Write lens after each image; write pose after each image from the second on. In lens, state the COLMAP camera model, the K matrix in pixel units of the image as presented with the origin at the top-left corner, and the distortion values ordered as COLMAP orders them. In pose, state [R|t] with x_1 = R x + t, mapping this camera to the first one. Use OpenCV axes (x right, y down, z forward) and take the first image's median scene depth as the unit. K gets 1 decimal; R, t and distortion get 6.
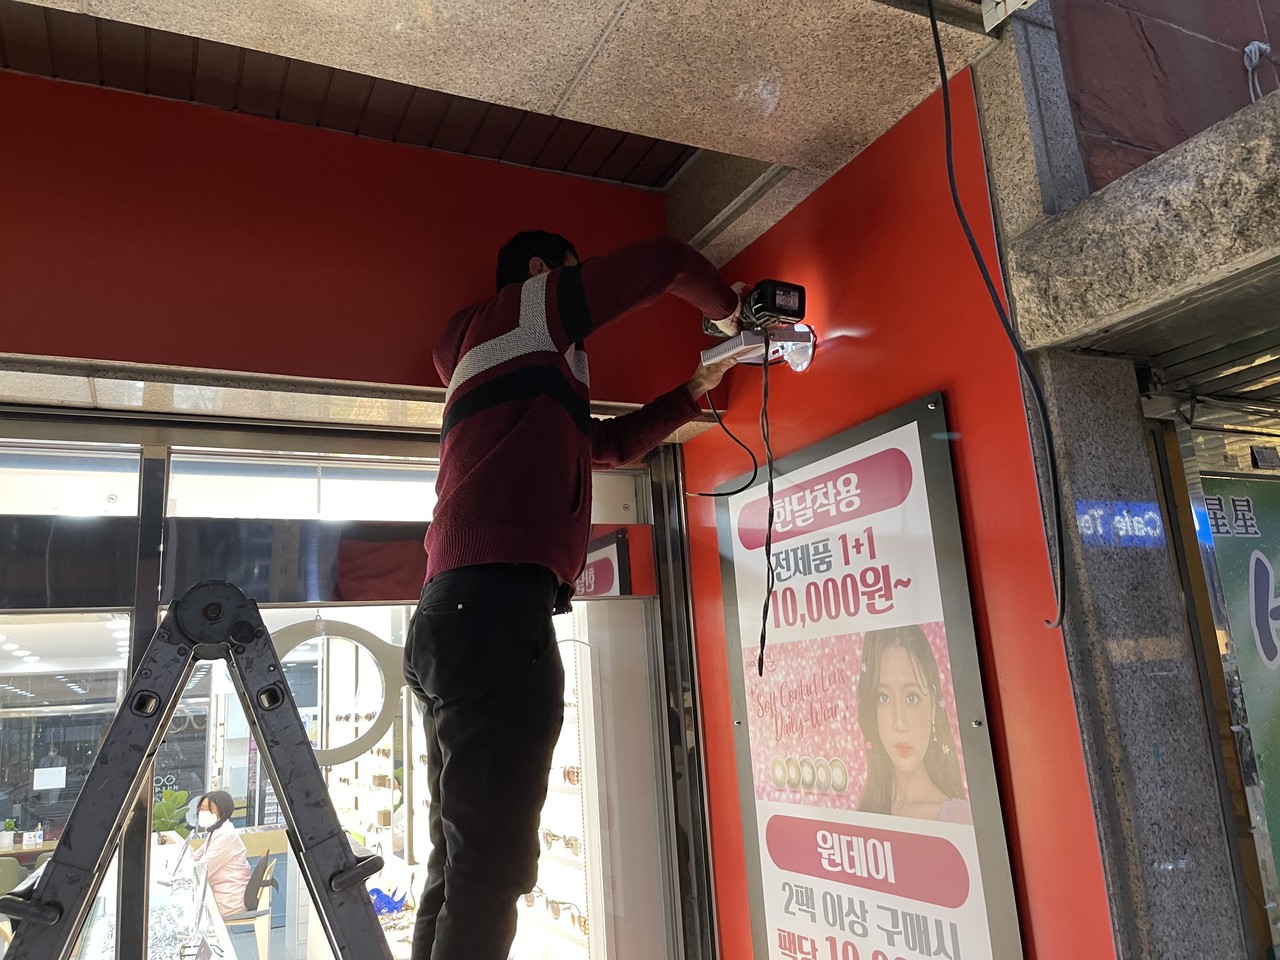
lens RADIAL K [[960.2, 0, 639.1], [0, 960.2, 454.8], [0, 0, 1]] dist [0.011767, 0.000342]
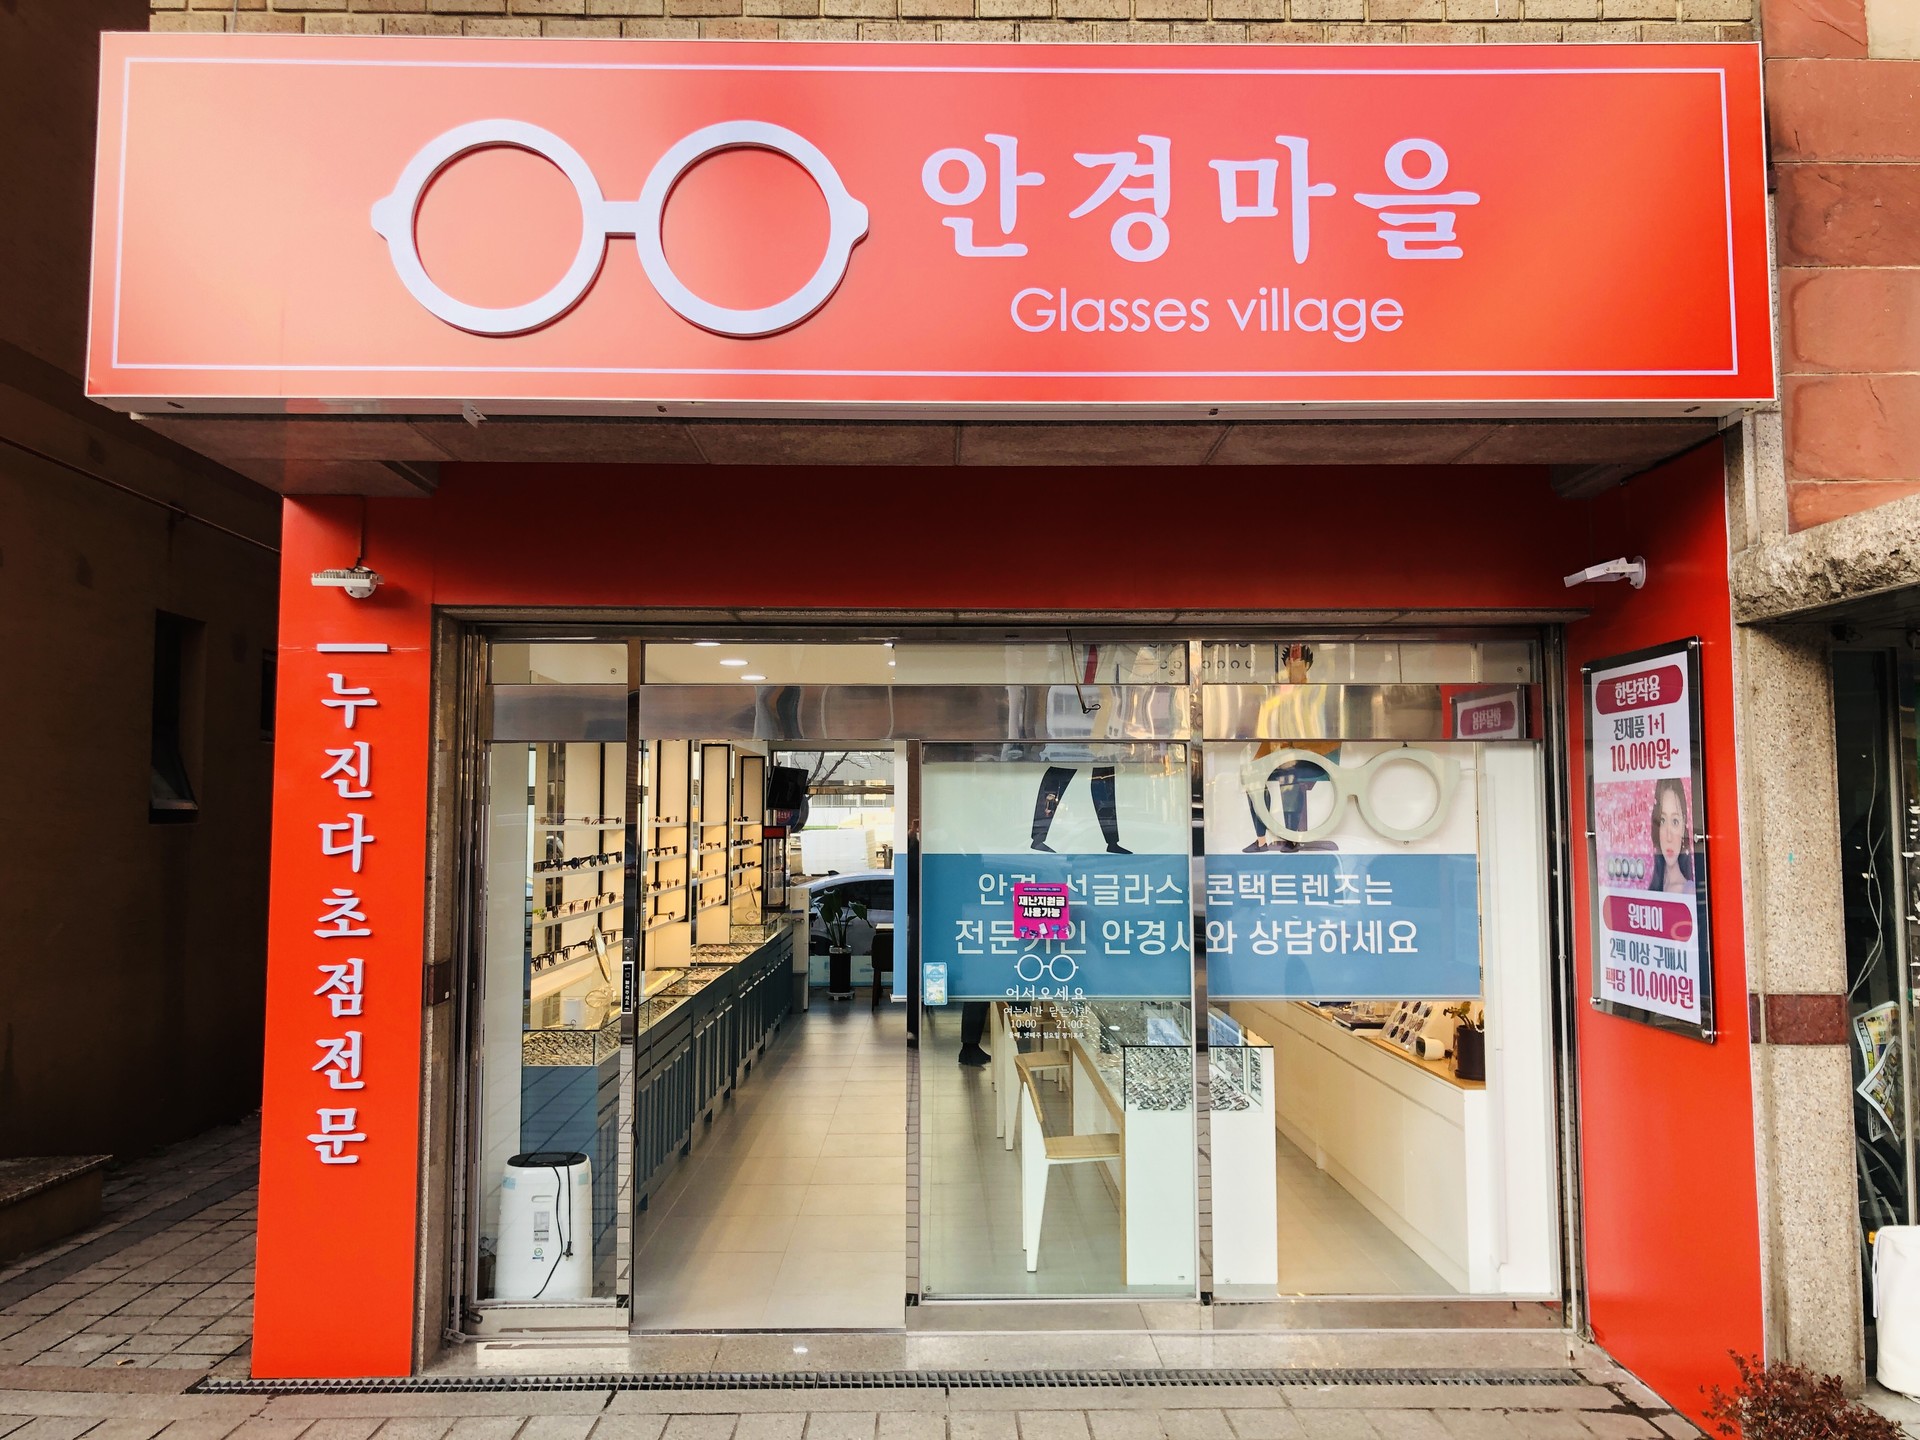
lens RADIAL K [[1576.5, 0, 952.2], [0, 1576.5, 707.9], [0, 0, 1]] dist [0.093804, -0.117768]
pose [[0.899779, 0.035701, -0.434883, 0.322200], [0.045416, 0.983572, 0.174712, -0.421317], [0.433976, -0.176953, 0.883376, -1.710388]]
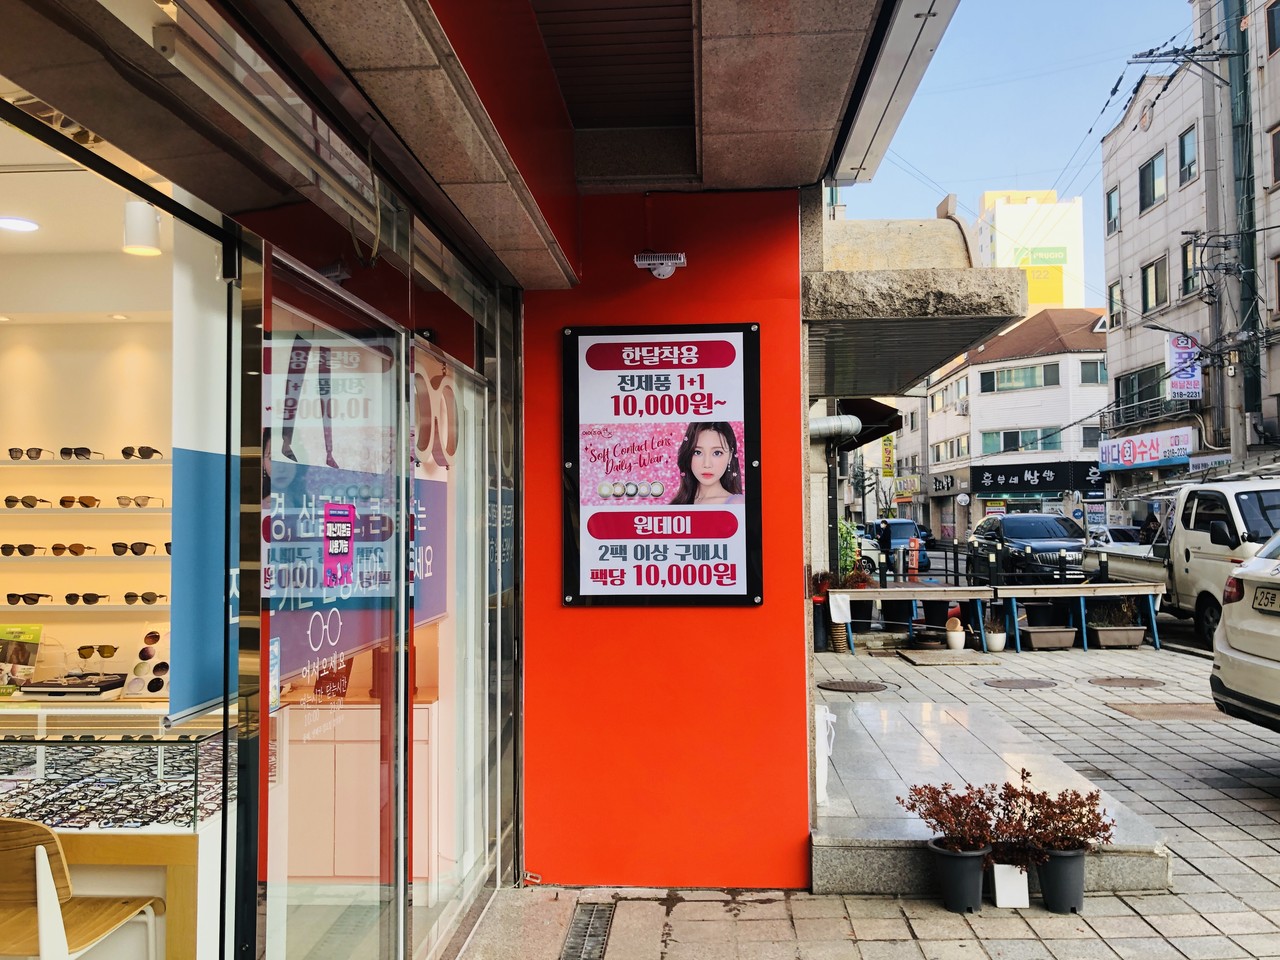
lens RADIAL K [[1051.0, 0, 634.8], [0, 1051.0, 471.9], [0, 0, 1]] dist [0.093804, -0.117768]
pose [[0.502165, 0.100717, 0.858887, -1.750107], [-0.232302, 0.972400, 0.021792, 0.261774], [-0.832986, -0.210464, 0.511702, -0.096110]]
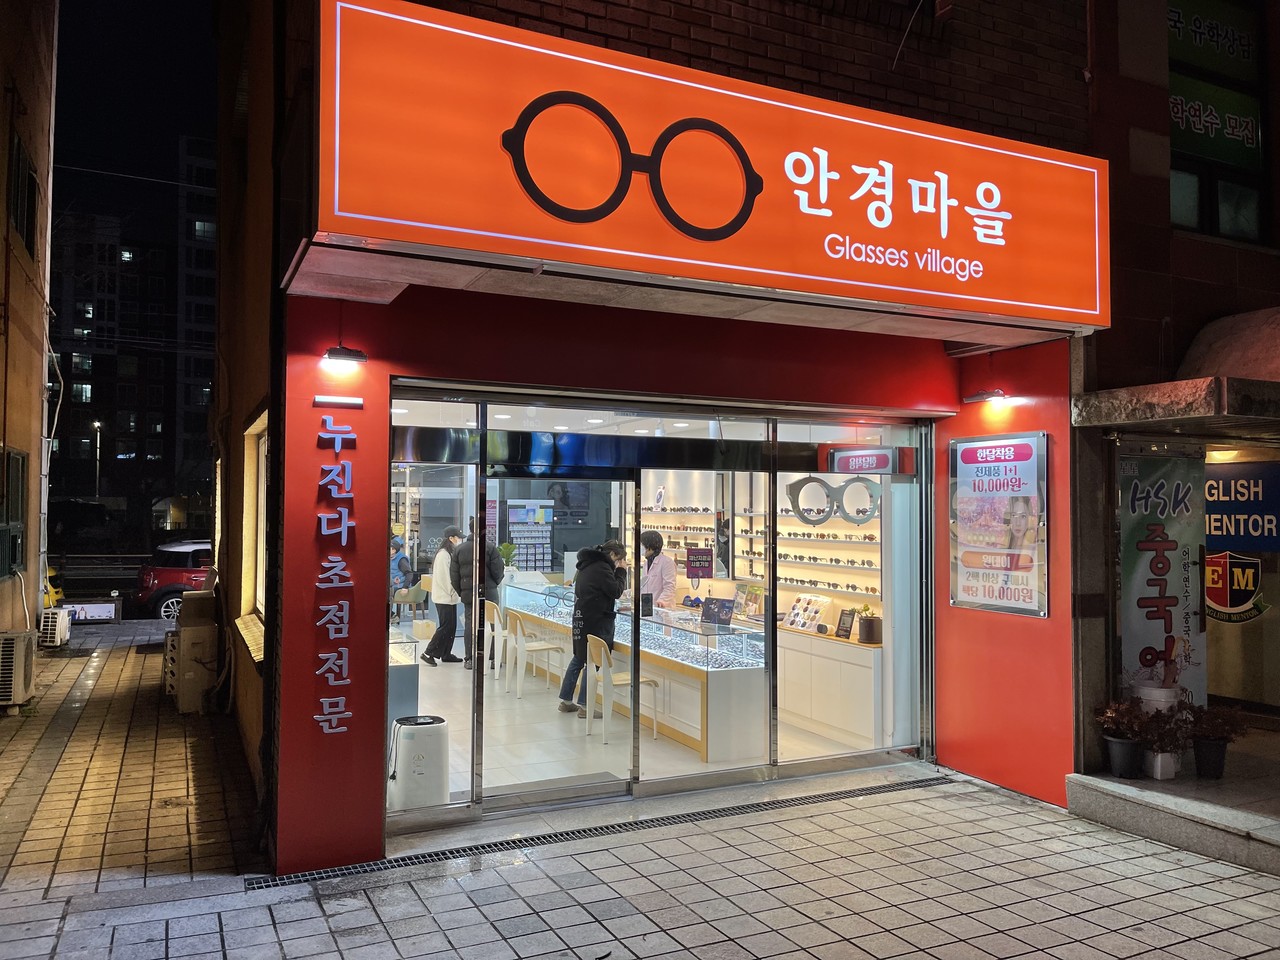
lens RADIAL K [[971.7, 0, 640.0], [0, 971.7, 480.0], [0, 0, 1]] dist [0.063969, 0.000246]
pose [[0.997172, 0.073689, -0.014734, -0.959115], [-0.068872, 0.974598, 0.213108, -0.488035], [0.030064, -0.211491, 0.976917, -2.253547]]
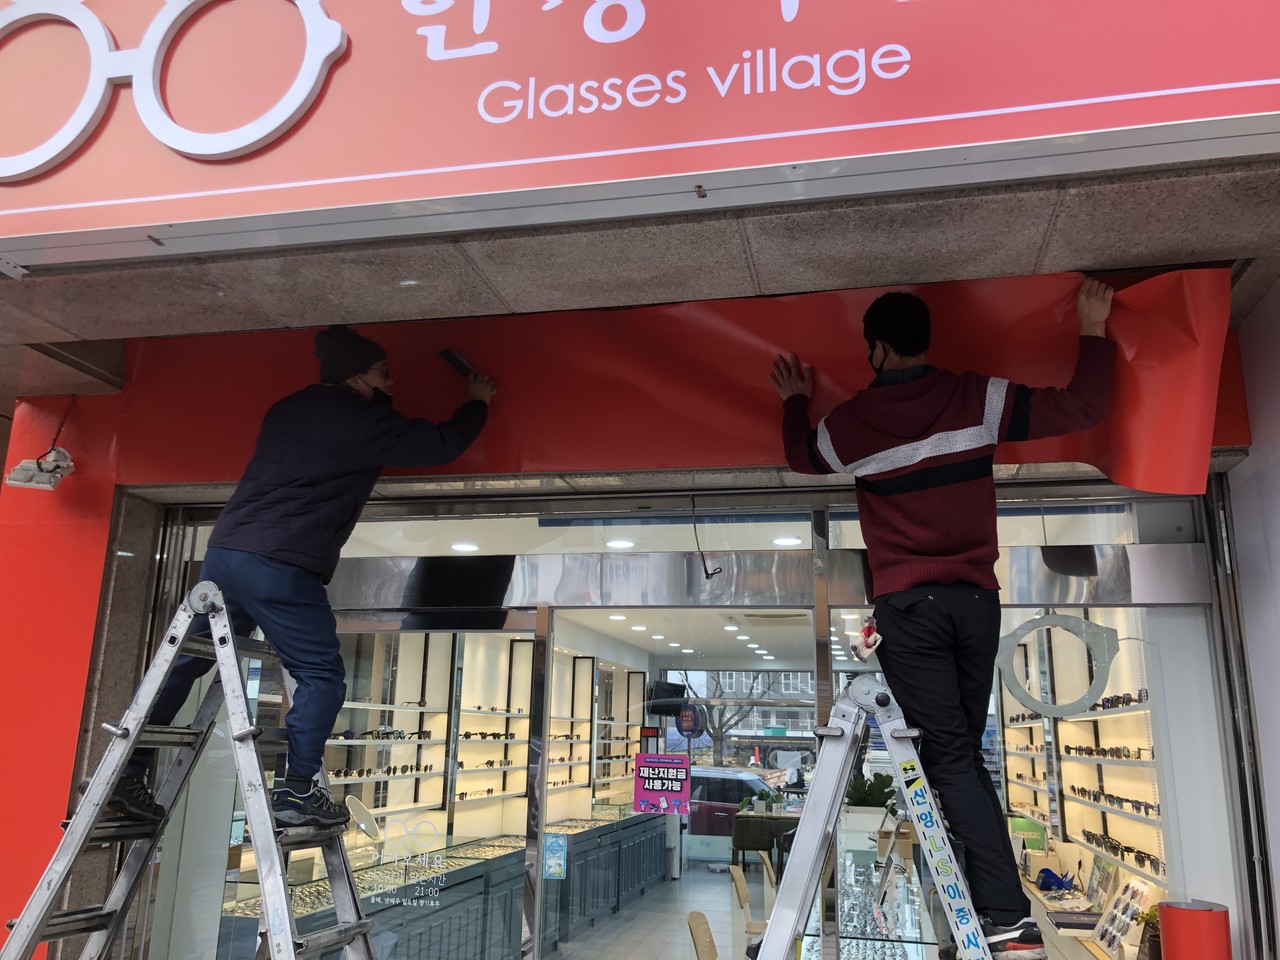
lens RADIAL K [[1048.9, 0, 622.7], [0, 1048.9, 482.7], [0, 0, 1]] dist [0.013168, 0.003732]
pose [[0.768102, -0.067509, -0.636759, 0.401884], [0.079987, 0.996754, -0.009190, -0.063334], [0.635312, -0.043874, 0.771008, -0.606891]]
